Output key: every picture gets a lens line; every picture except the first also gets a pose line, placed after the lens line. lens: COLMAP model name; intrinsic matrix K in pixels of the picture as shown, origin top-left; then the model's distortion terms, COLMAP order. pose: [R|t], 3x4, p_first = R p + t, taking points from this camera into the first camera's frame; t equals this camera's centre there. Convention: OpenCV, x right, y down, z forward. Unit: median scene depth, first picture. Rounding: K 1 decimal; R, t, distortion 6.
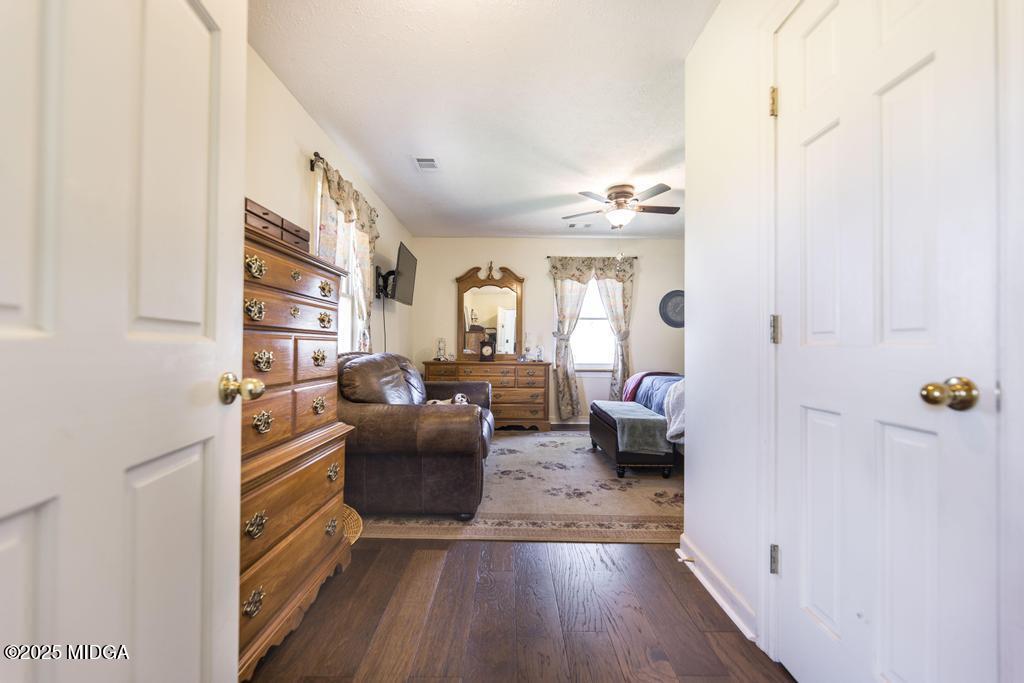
lens RADIAL K [[421.0, 0, 510.8], [0, 421.0, 345.4], [0, 0, 1]] dist [-0.000441, -0.000160]
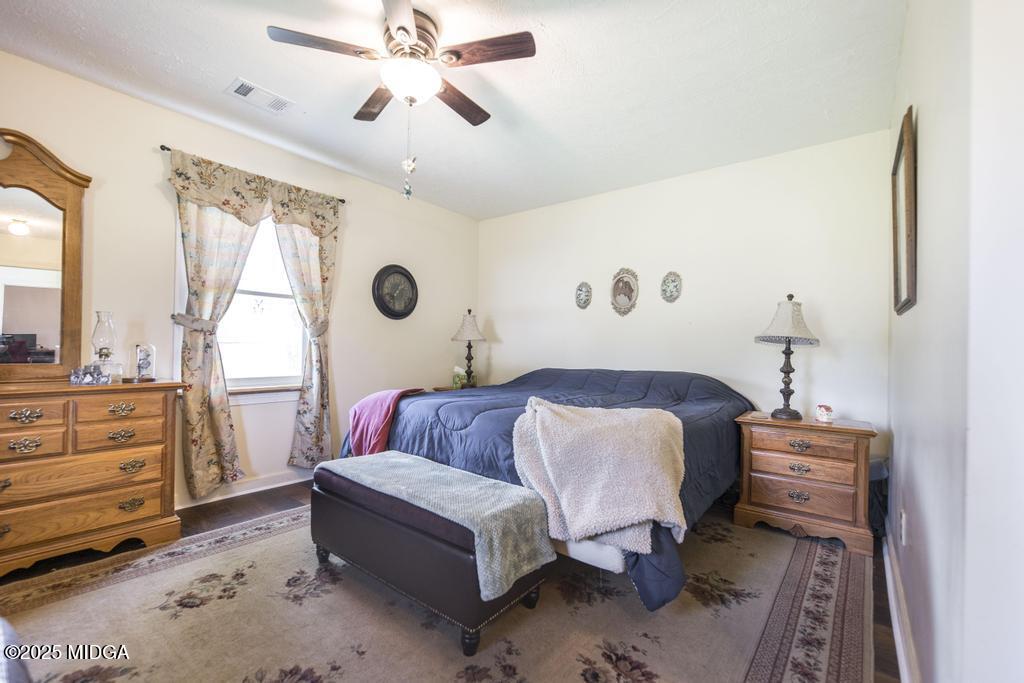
lens RADIAL K [[436.3, 0, 512.5], [0, 436.3, 346.9], [0, 0, 1]] dist [-0.001165, -0.000094]
pose [[0.628987, 0.004525, 0.777402, -0.038362], [-0.014081, 0.999885, 0.005572, -0.003774], [-0.777288, -0.014451, 0.628979, 0.410218]]
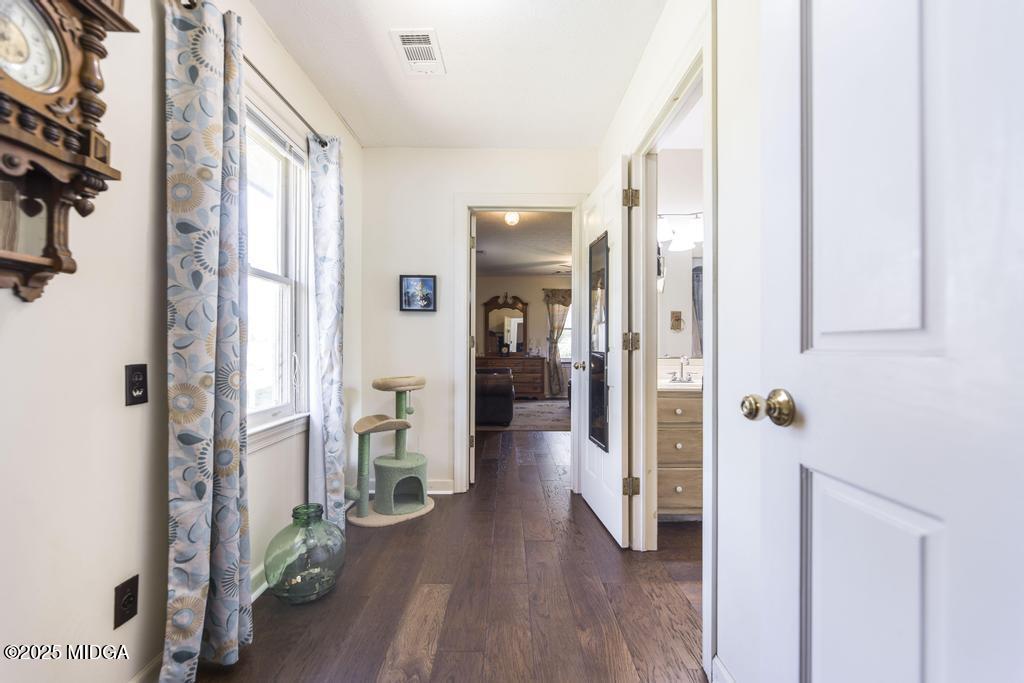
lens RADIAL K [[421.0, 0, 510.8], [0, 421.0, 345.4], [0, 0, 1]] dist [-0.000441, -0.000160]
pose [[0.999975, -0.002859, 0.006538, -0.042102], [0.002862, 0.999996, -0.000429, -0.003627], [-0.006537, 0.000448, 0.999979, -0.541569]]
